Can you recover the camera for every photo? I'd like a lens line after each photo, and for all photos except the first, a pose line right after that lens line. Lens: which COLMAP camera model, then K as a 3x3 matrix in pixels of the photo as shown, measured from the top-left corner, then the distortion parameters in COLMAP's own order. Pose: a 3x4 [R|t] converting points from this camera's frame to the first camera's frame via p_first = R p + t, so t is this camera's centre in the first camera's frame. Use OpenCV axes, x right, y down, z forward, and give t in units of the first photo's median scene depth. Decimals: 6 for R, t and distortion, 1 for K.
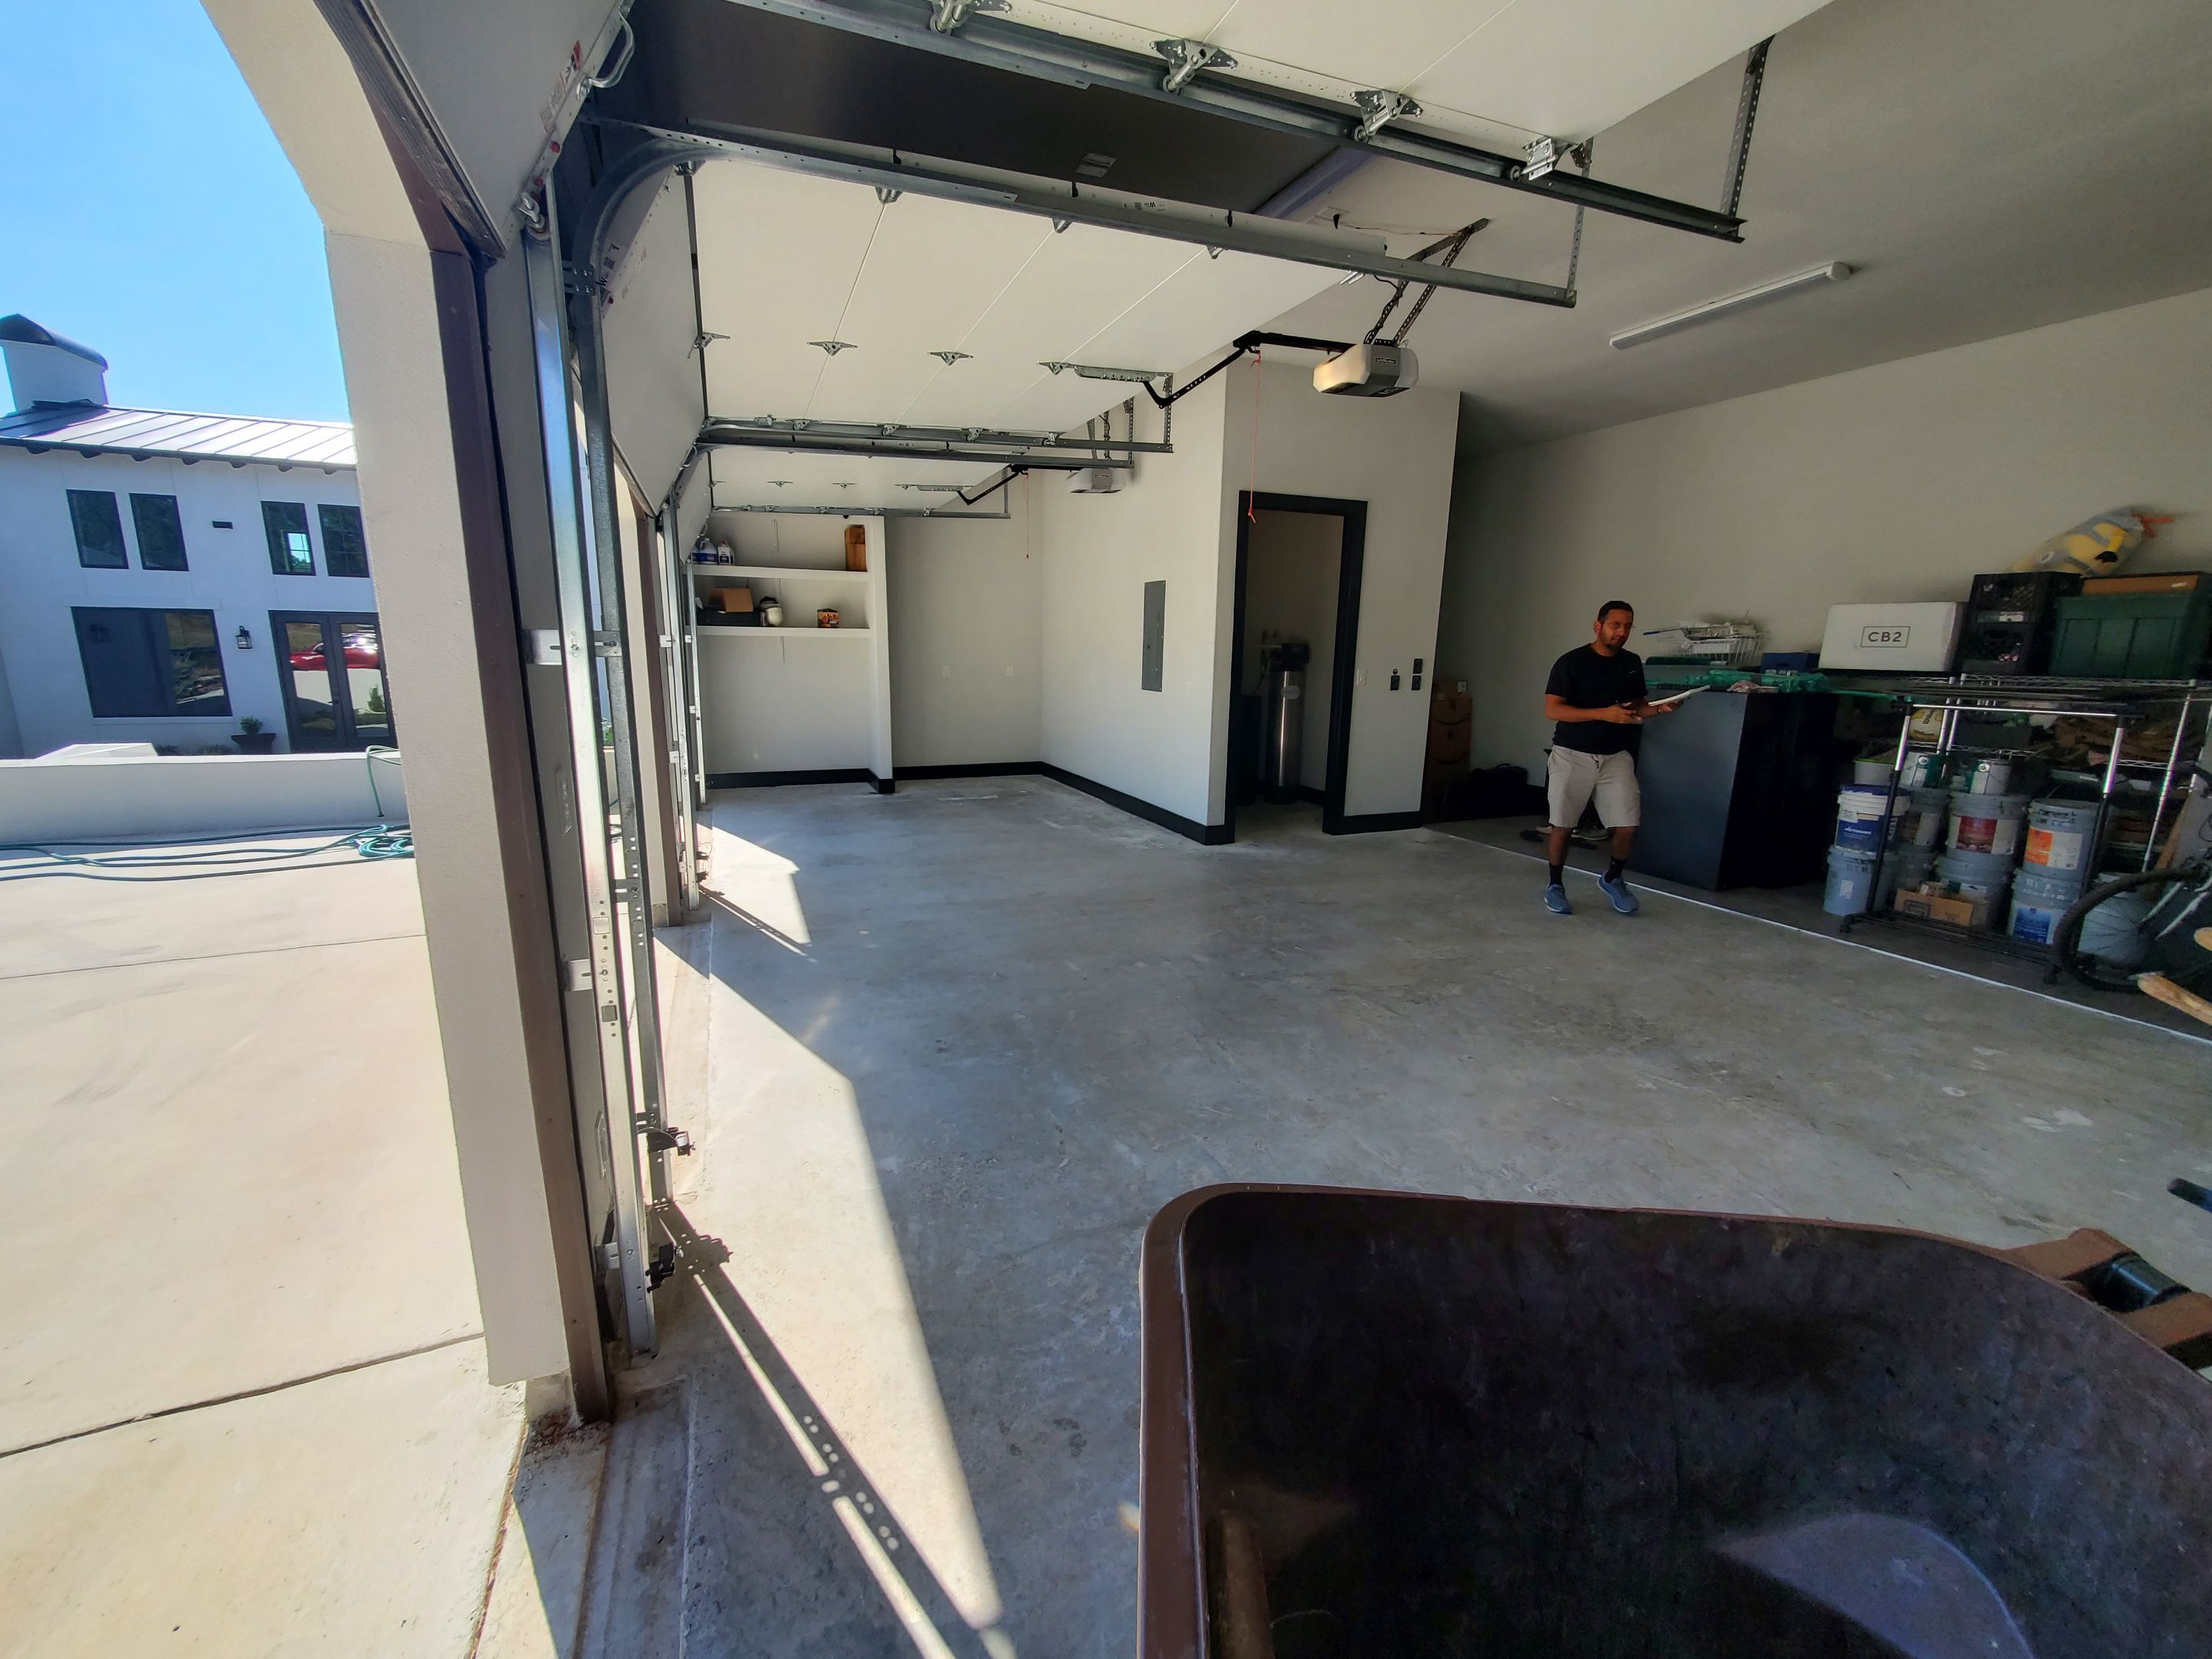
lens RADIAL K [[883.0, 0, 1075.4], [0, 883.0, 833.0], [0, 0, 1]] dist [-0.000578, -0.001622]
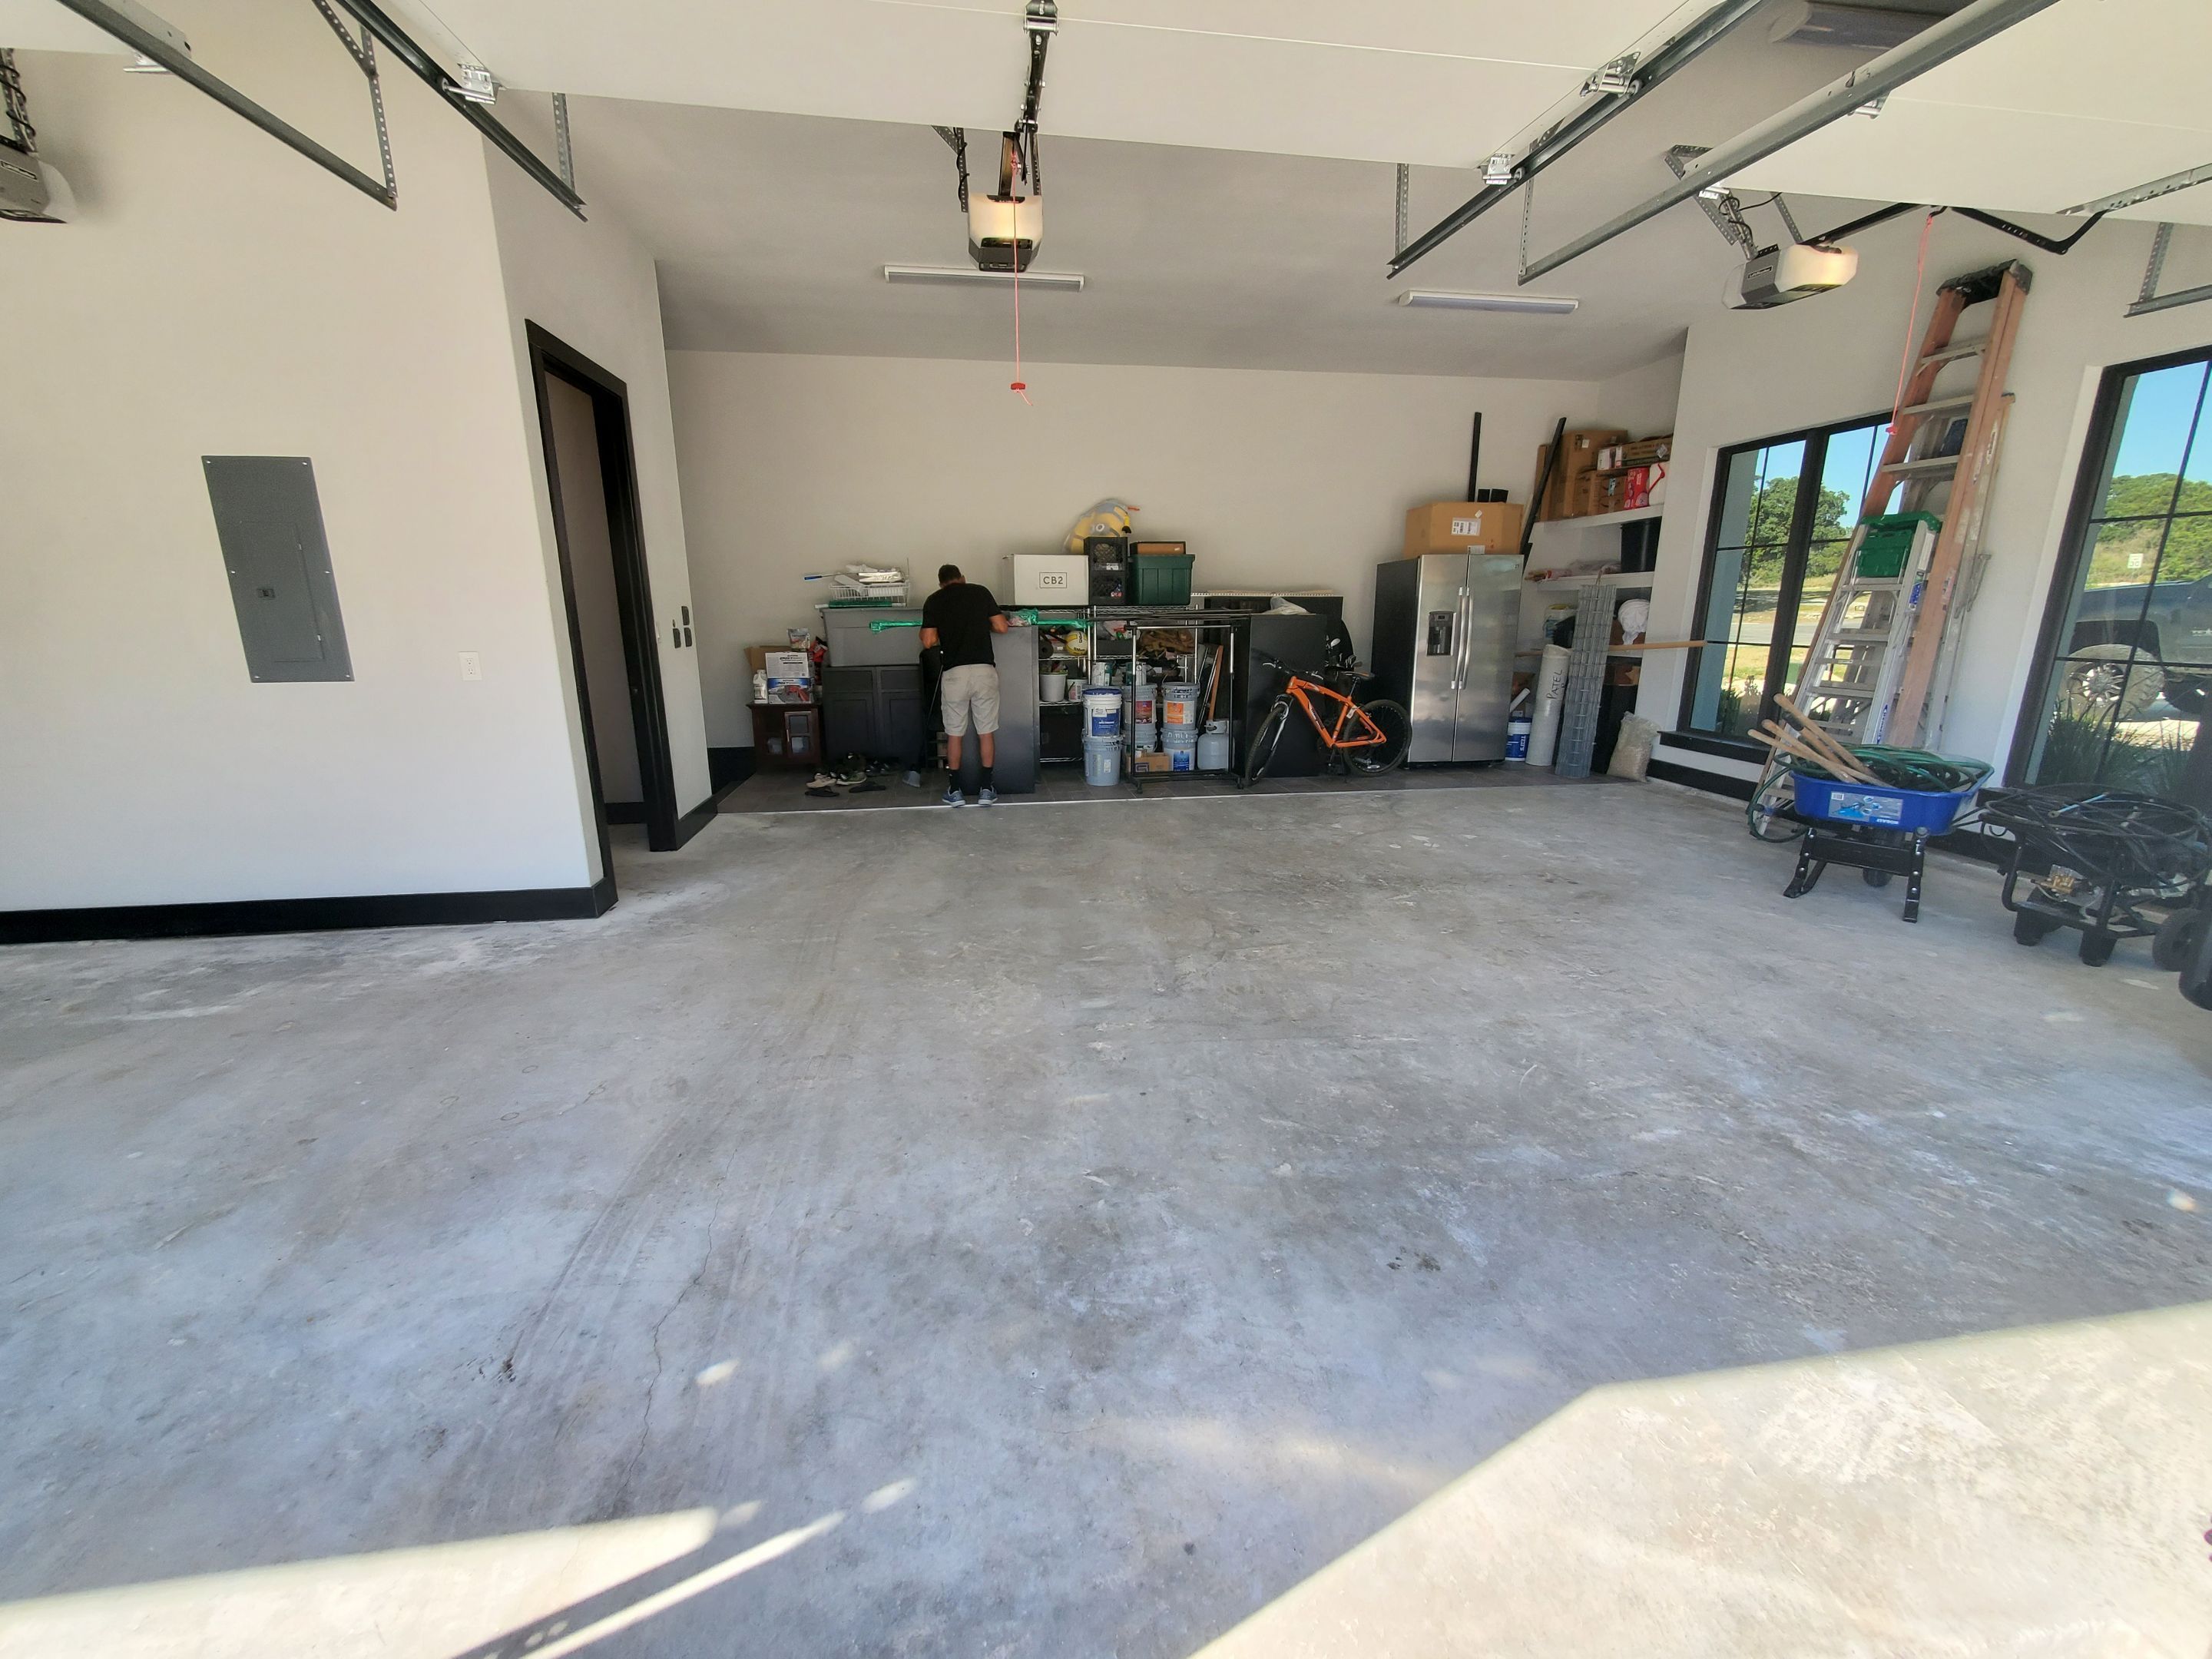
lens RADIAL K [[883.0, 0, 1096.9], [0, 883.0, 828.4], [0, 0, 1]] dist [-0.000578, -0.001622]
pose [[0.228792, -0.254317, 0.939669, -0.477261], [0.211875, 0.955141, 0.206917, -0.140577], [-0.950139, 0.151751, 0.272412, 0.702816]]
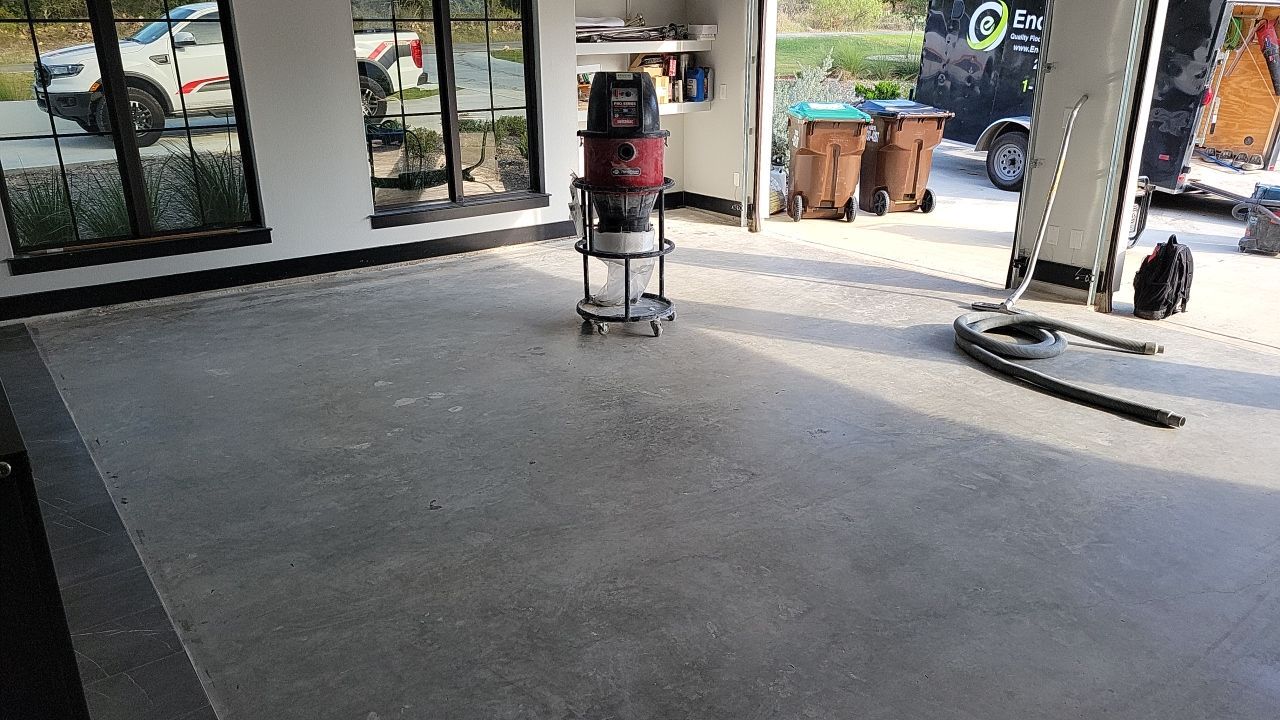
lens RADIAL K [[966.3, 0, 641.6], [0, 966.3, 367.3], [0, 0, 1]] dist [0.038904, -0.028849]
pose [[-0.966147, 0.077923, -0.245944, 0.707005], [-0.062423, 0.854367, 0.515907, -0.374865], [0.250328, 0.513795, -0.820580, 1.500537]]
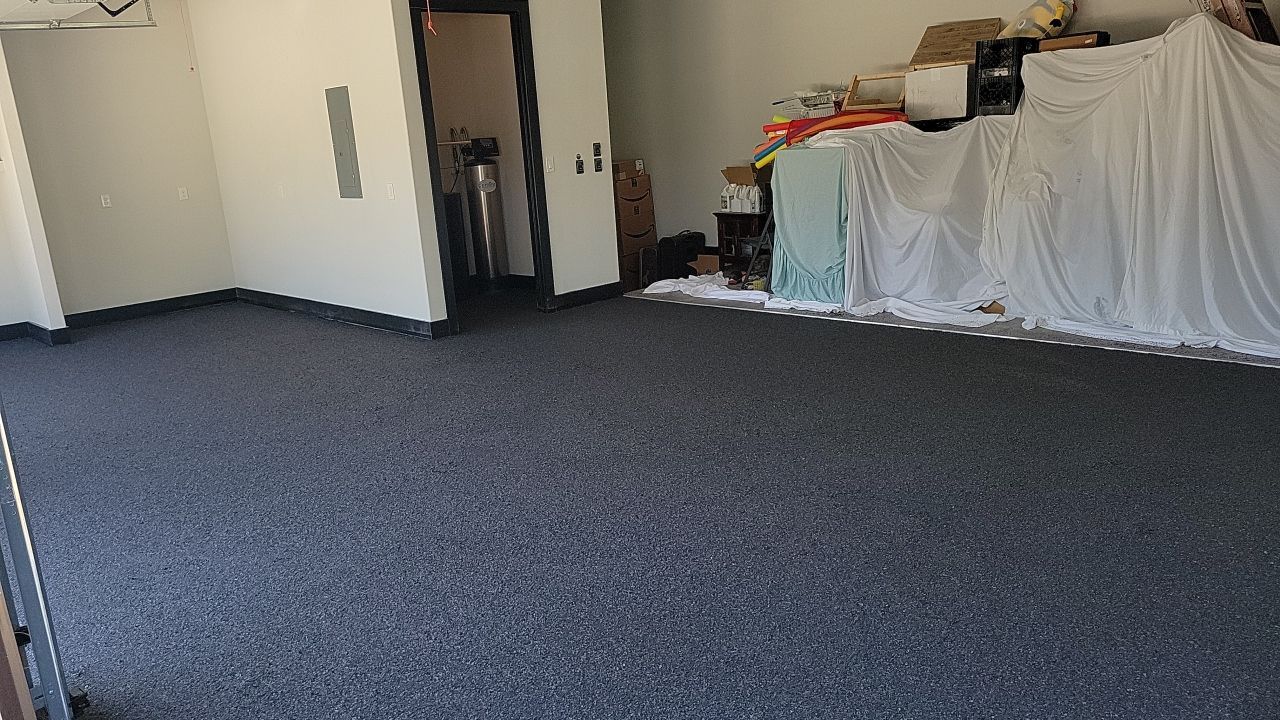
lens RADIAL K [[966.3, 0, 609.5], [0, 966.3, 373.2], [0, 0, 1]] dist [0.038904, -0.028849]
pose [[0.928686, -0.166999, 0.331140, -0.062696], [0.158200, 0.985954, 0.053558, 0.033893], [-0.335433, 0.002648, 0.942061, -0.204609]]
